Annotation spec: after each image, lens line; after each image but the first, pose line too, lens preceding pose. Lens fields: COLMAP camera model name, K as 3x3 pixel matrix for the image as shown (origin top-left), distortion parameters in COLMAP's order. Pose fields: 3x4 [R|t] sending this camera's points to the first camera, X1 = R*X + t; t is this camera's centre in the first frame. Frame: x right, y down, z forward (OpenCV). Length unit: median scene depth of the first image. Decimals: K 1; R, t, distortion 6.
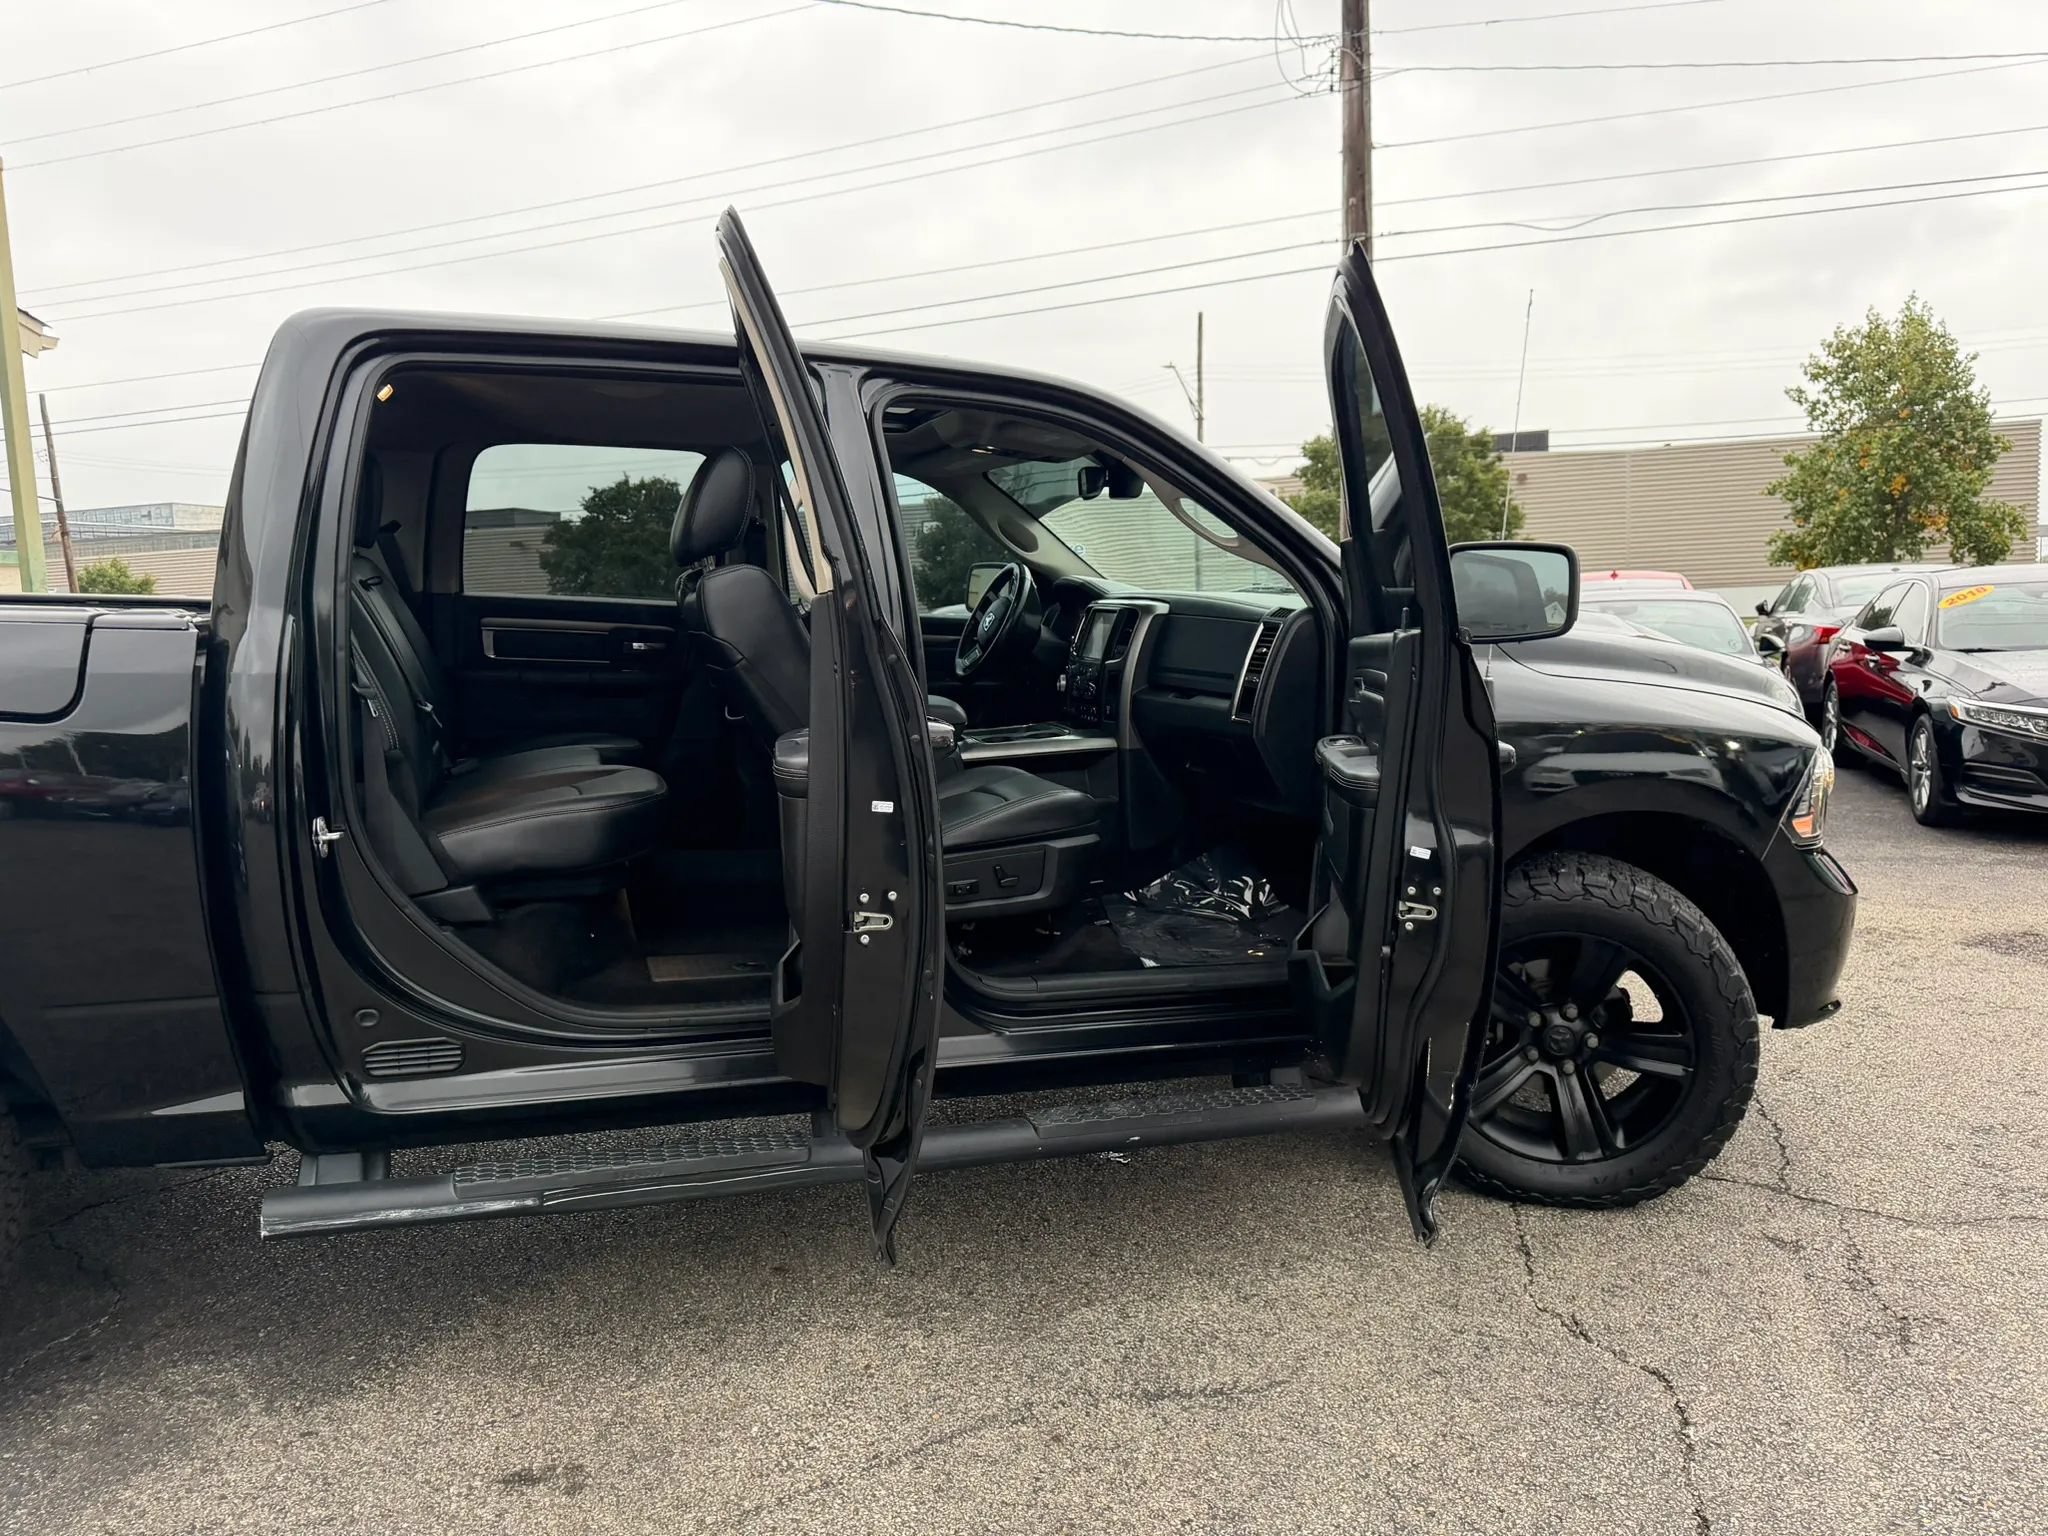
lens RADIAL K [[1449.5, 0, 1023.7], [0, 1449.5, 793.7], [0, 0, 1]] dist [-0.000042, -0.003665]
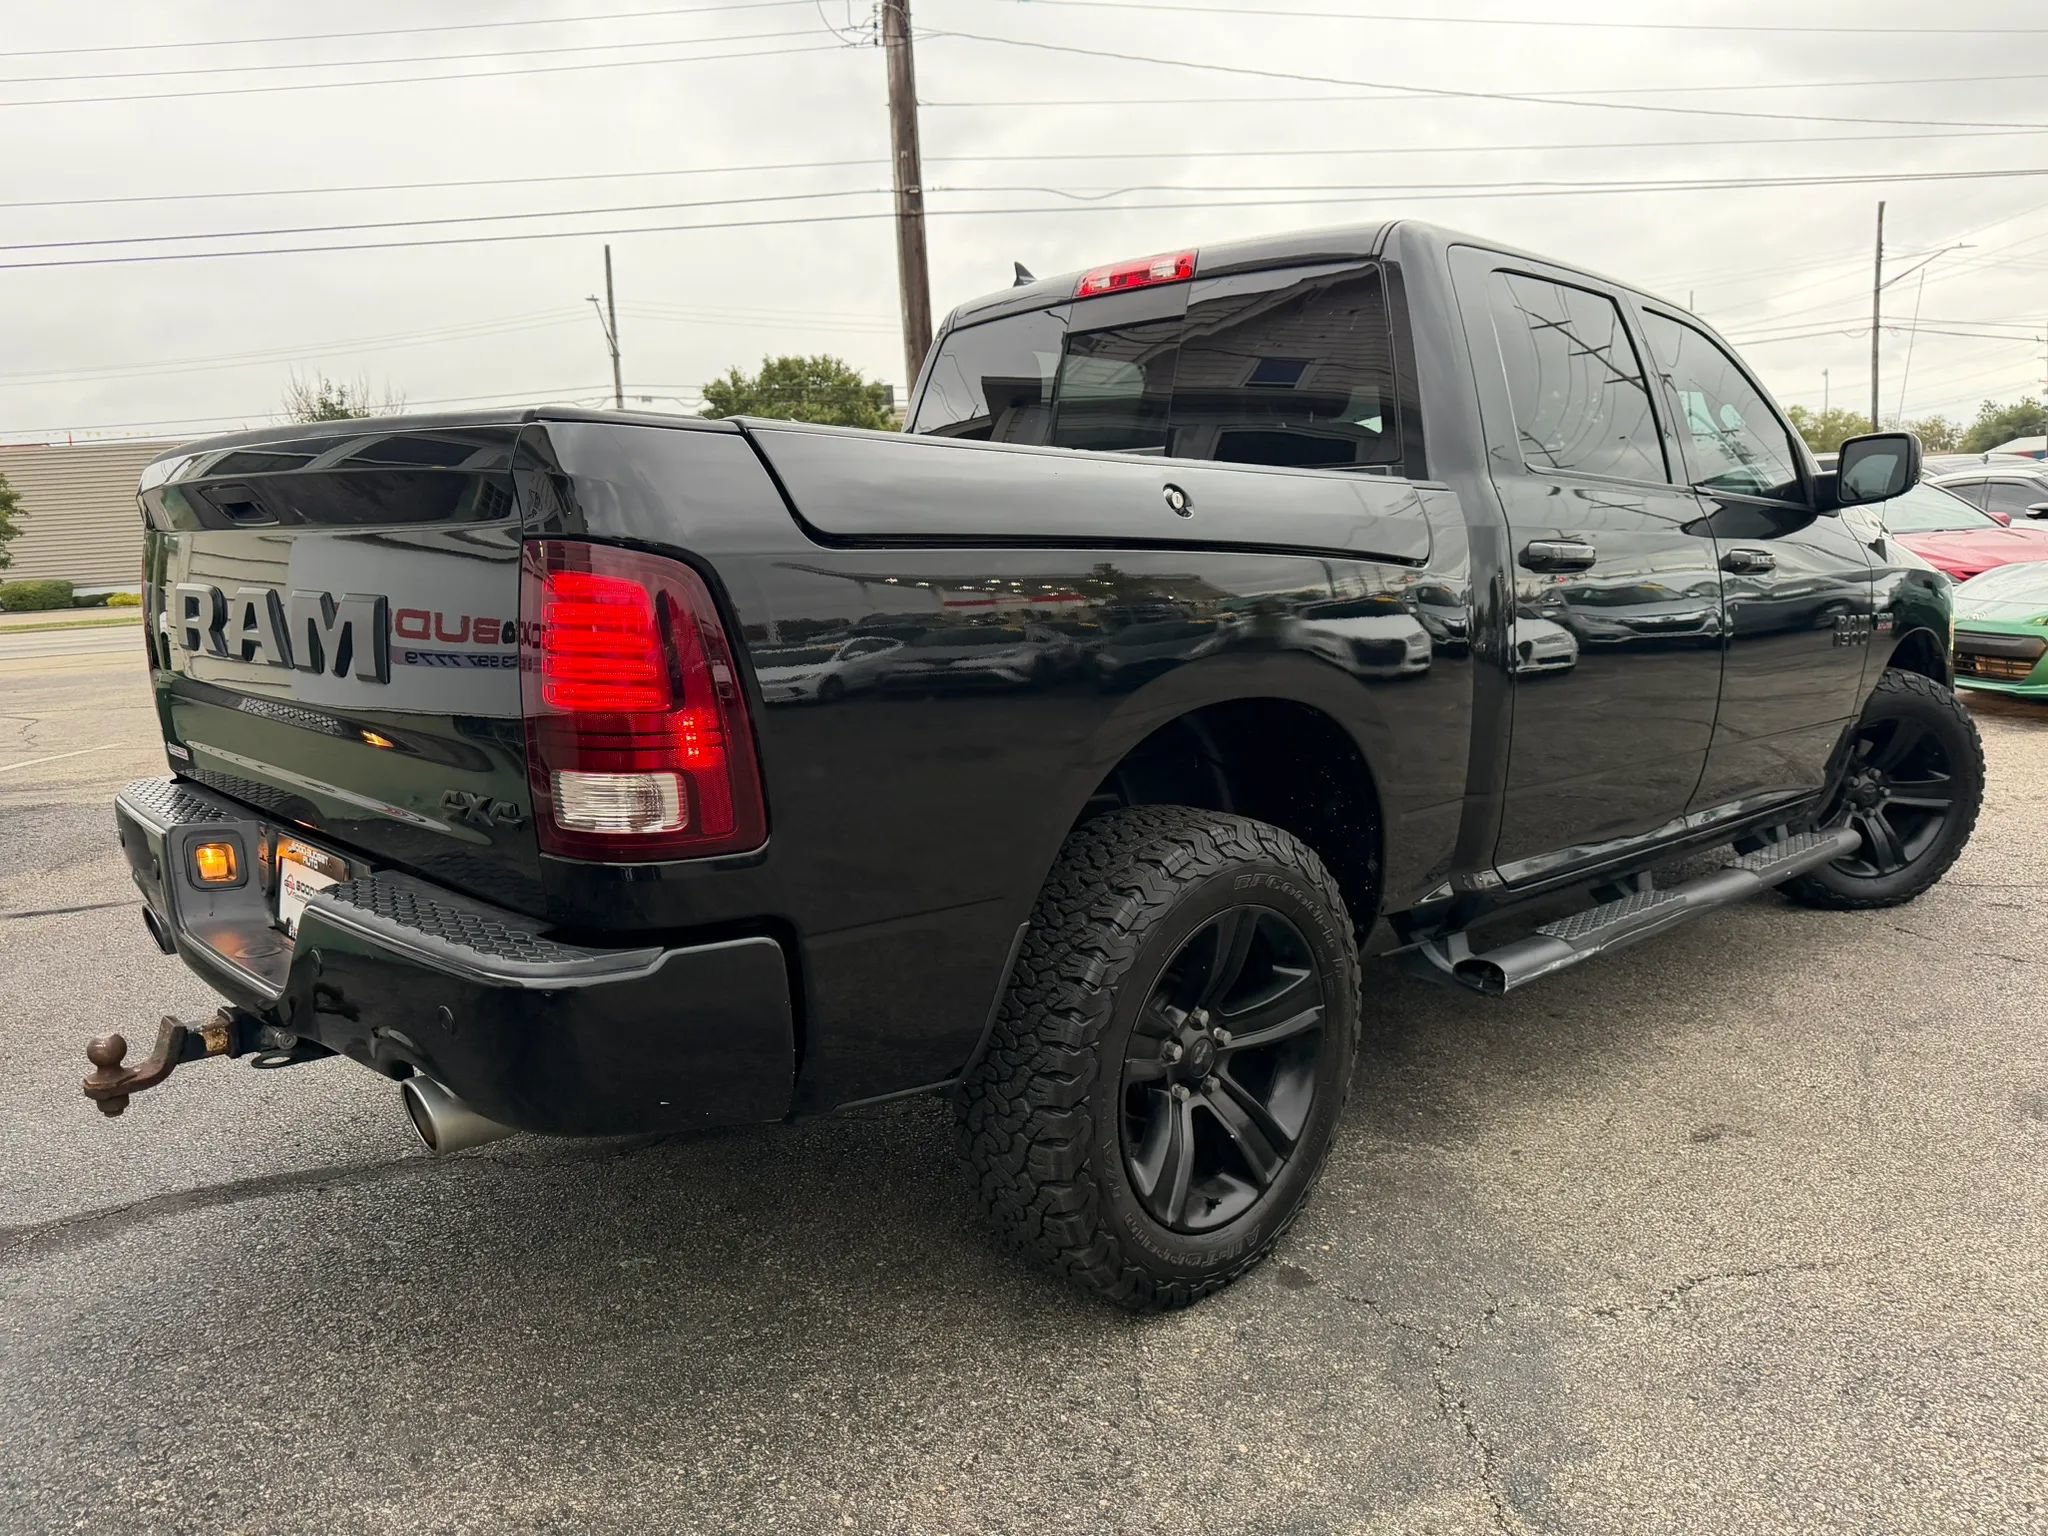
lens RADIAL K [[1442.9, 0, 1035.5], [0, 1442.9, 775.6], [0, 0, 1]] dist [0.004192, -0.002418]
pose [[0.896299, -0.079334, 0.436296, -0.181261], [0.068686, 0.996830, 0.040154, 0.006234], [-0.438098, -0.006023, 0.898907, 0.010813]]
